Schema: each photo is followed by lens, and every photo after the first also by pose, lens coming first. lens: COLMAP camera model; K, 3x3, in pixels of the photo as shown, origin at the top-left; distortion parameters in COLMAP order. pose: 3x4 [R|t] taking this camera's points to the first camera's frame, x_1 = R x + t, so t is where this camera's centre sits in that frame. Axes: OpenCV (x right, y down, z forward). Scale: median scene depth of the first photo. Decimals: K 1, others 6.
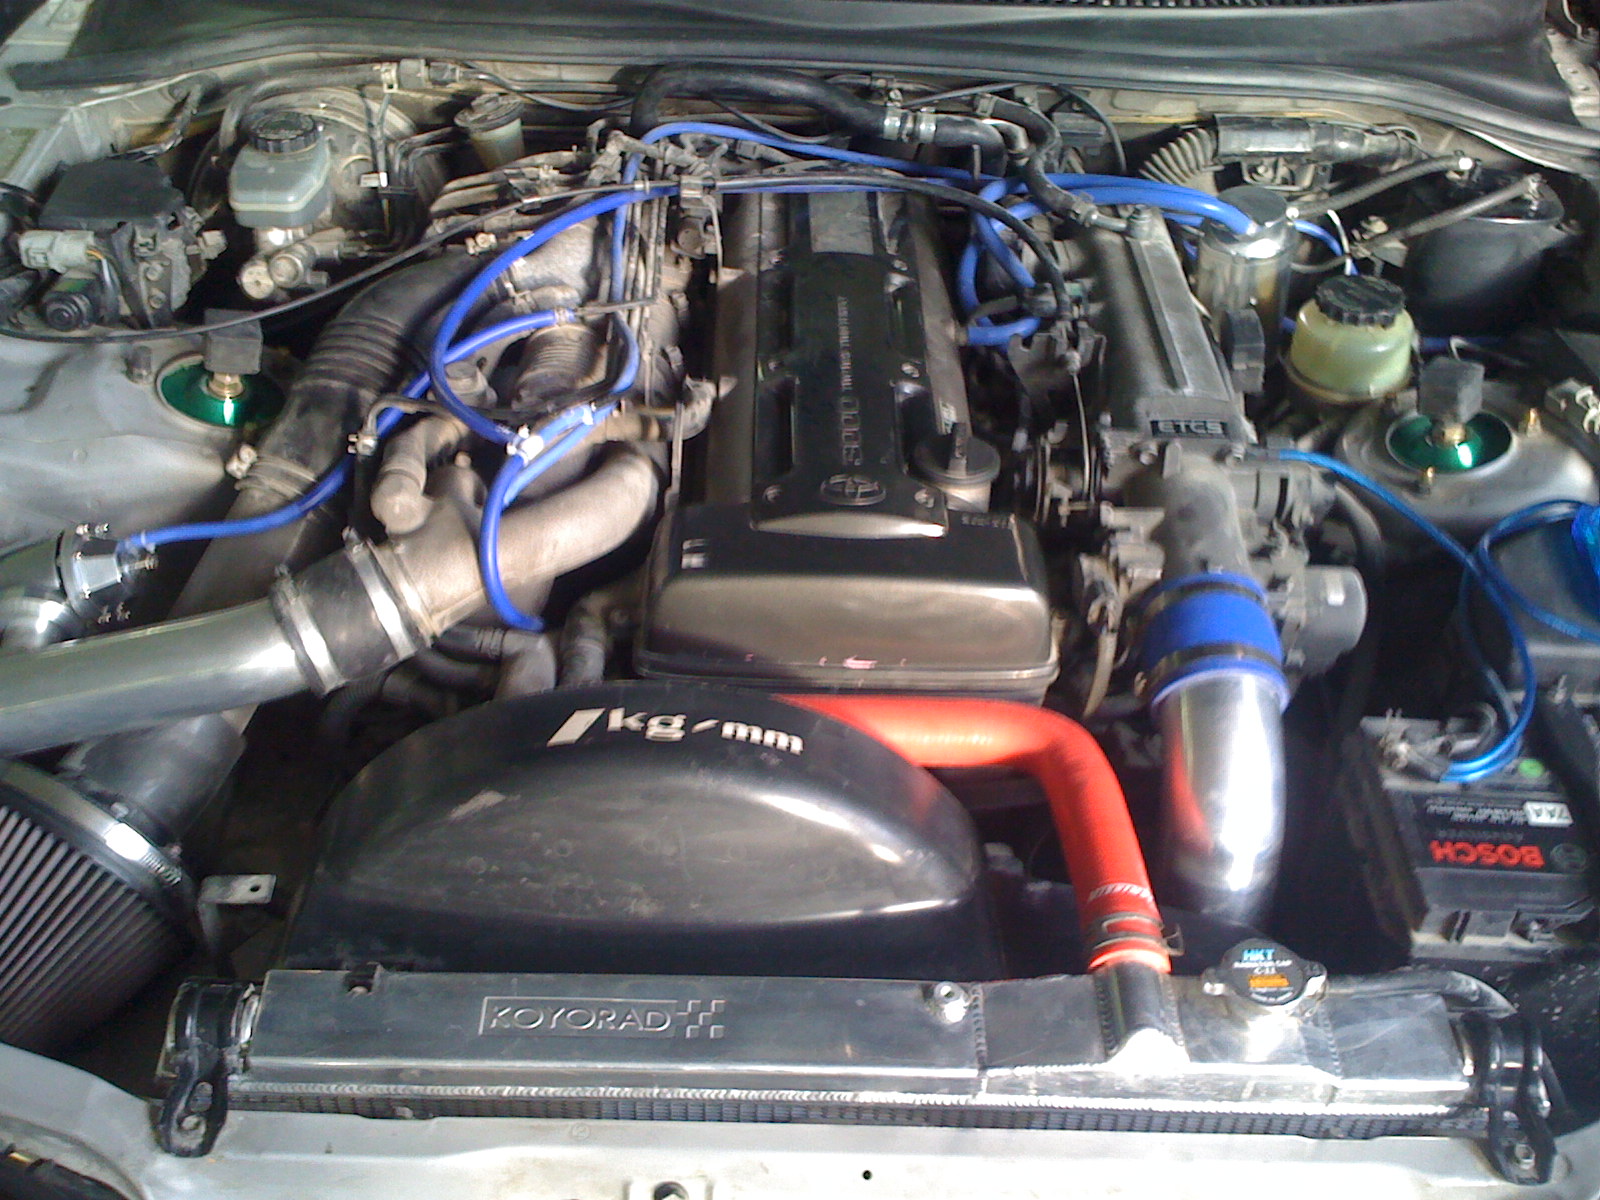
lens RADIAL K [[1703.1, 0, 818.4], [0, 1703.1, 671.3], [0, 0, 1]] dist [0.119936, -0.466679]
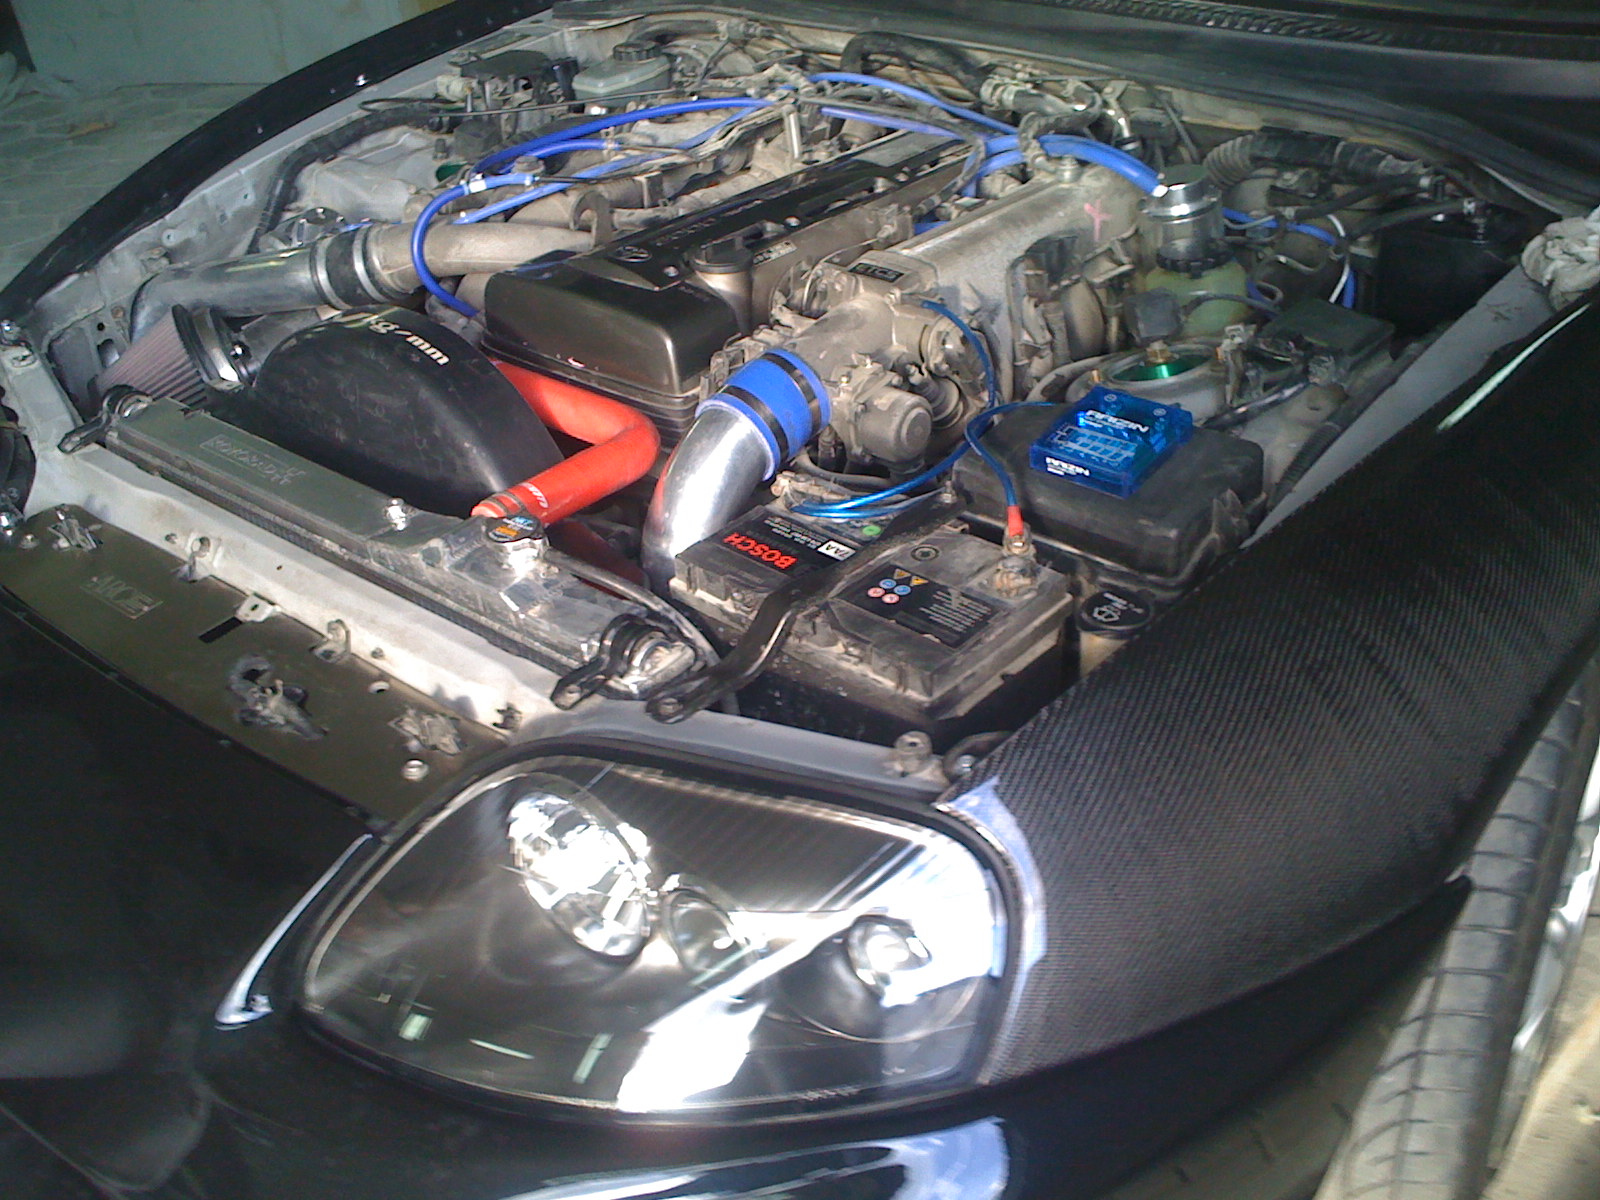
lens RADIAL K [[1703.1, 0, 818.4], [0, 1703.1, 671.3], [0, 0, 1]] dist [0.119936, -0.466679]
pose [[0.742674, 0.297549, -0.599916, 1.191499], [-0.361721, 0.932173, 0.014545, 0.152080], [0.563553, 0.206200, 0.799931, 0.007788]]
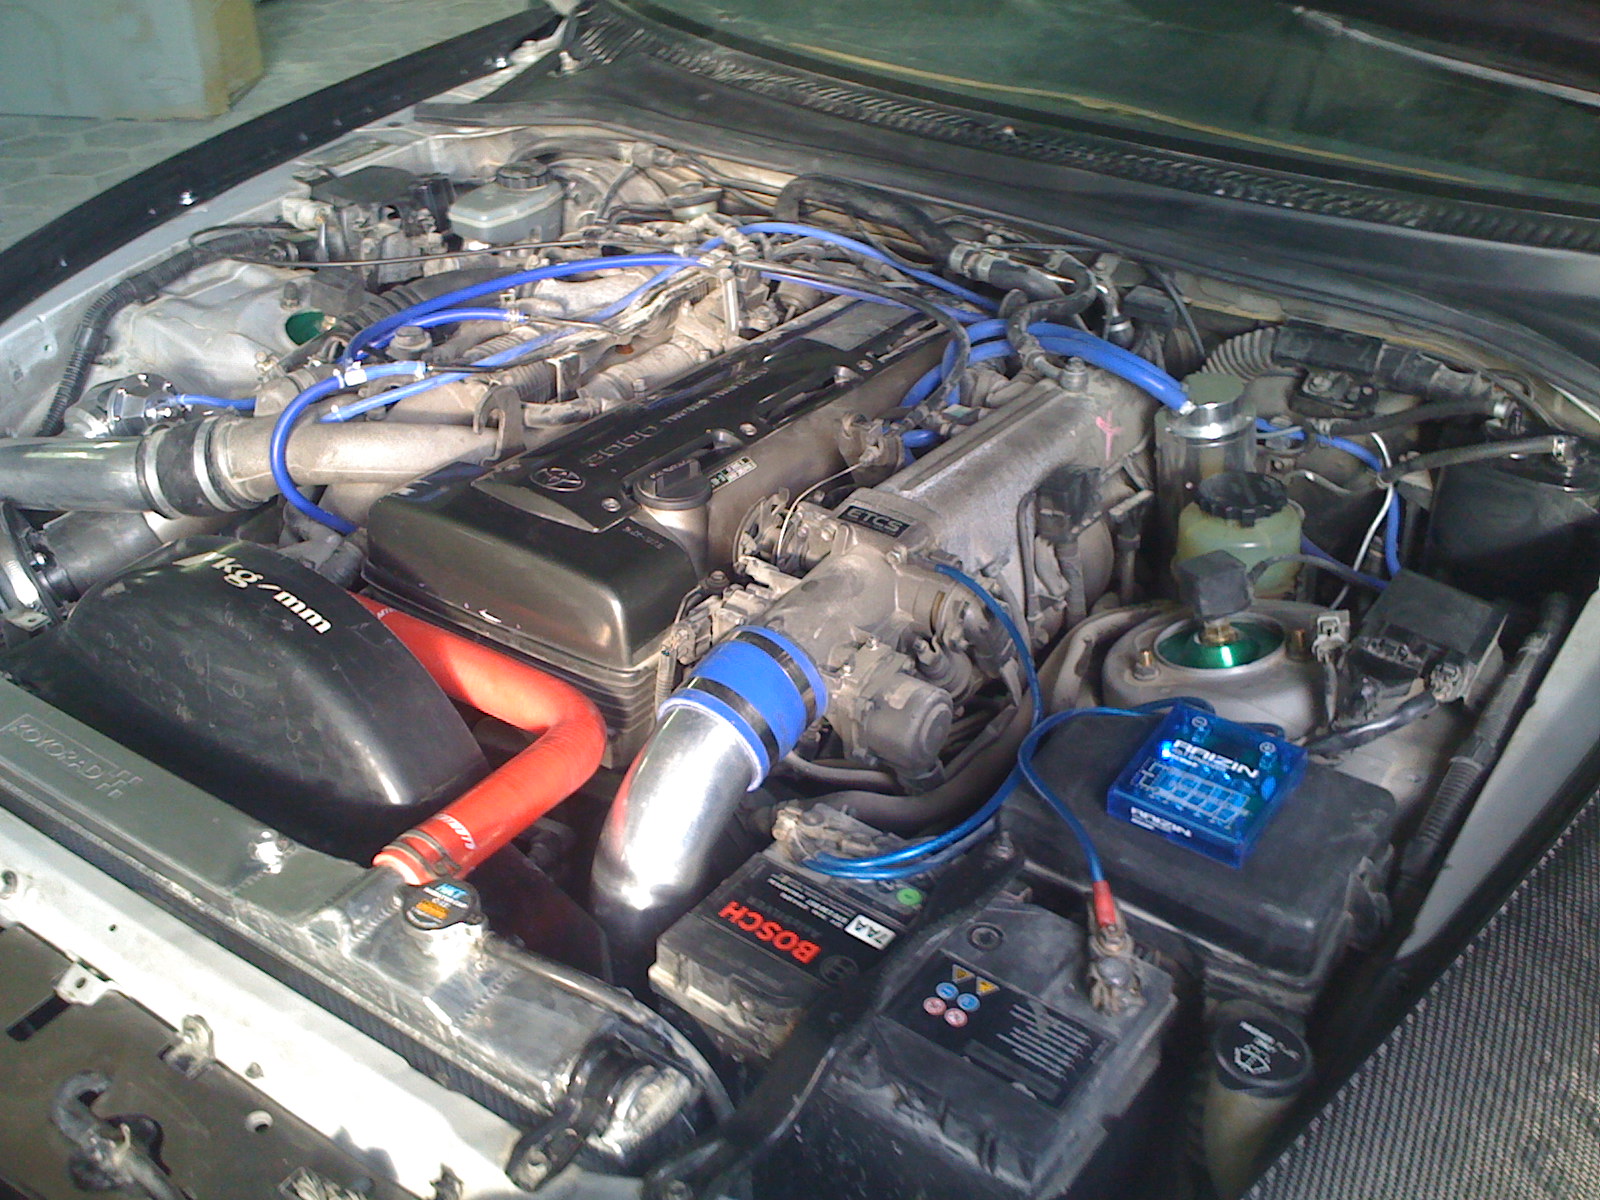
lens RADIAL K [[1703.1, 0, 818.4], [0, 1703.1, 671.3], [0, 0, 1]] dist [0.119936, -0.466679]
pose [[0.810409, 0.293735, -0.506909, 0.847806], [-0.359339, 0.932584, -0.034087, -0.011274], [0.462723, 0.209777, 0.861325, 0.119947]]
